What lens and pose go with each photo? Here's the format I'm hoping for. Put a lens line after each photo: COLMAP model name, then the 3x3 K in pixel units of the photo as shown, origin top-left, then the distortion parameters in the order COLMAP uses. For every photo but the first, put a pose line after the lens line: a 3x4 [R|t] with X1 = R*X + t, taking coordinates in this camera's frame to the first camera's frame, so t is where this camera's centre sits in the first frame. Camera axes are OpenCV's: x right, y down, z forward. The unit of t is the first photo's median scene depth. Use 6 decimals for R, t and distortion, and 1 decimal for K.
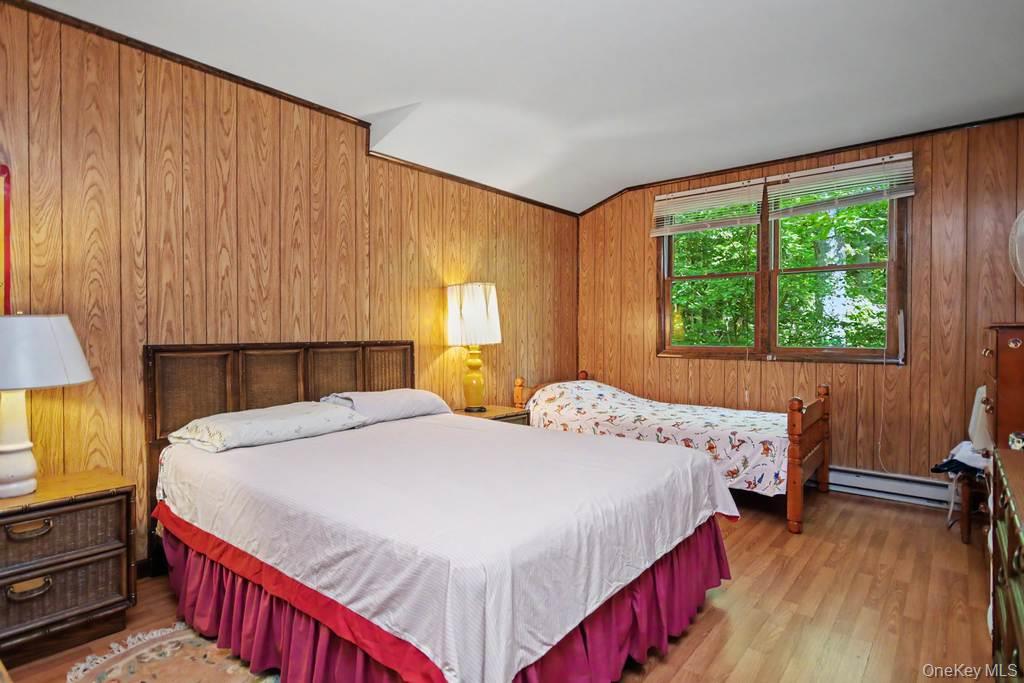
lens RADIAL K [[538.3, 0, 516.5], [0, 538.3, 340.9], [0, 0, 1]] dist [-0.002812, -0.000773]
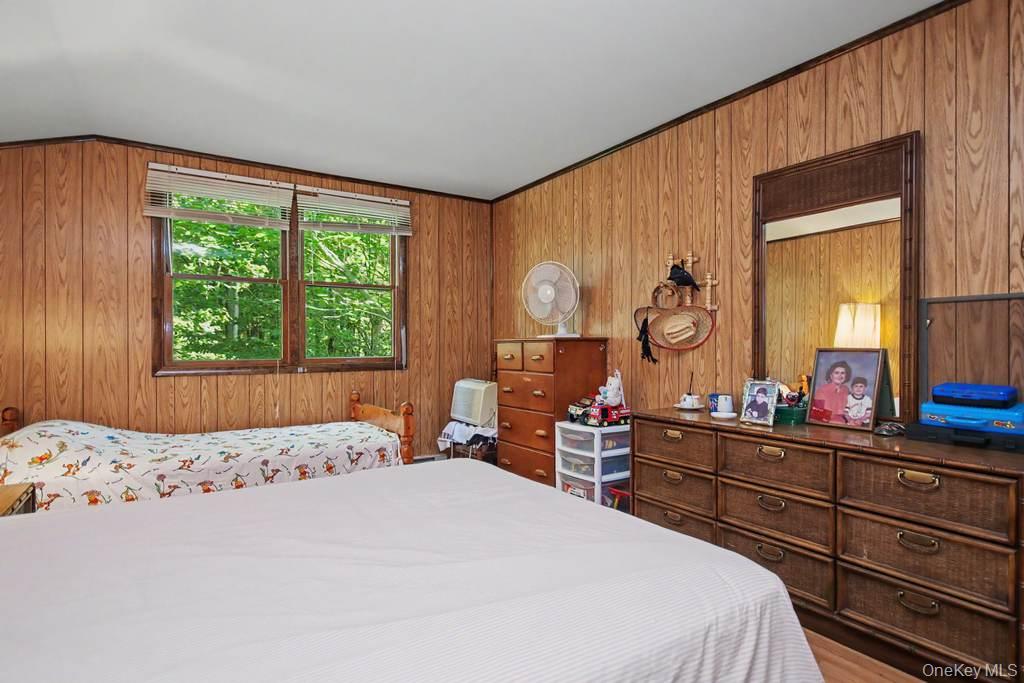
lens RADIAL K [[538.3, 0, 516.5], [0, 538.3, 340.9], [0, 0, 1]] dist [-0.002812, -0.000773]
pose [[0.294677, 0.003097, 0.955592, -0.348186], [0.014594, 0.999864, -0.007740, -0.007542], [-0.955485, 0.016227, 0.294592, 0.335277]]
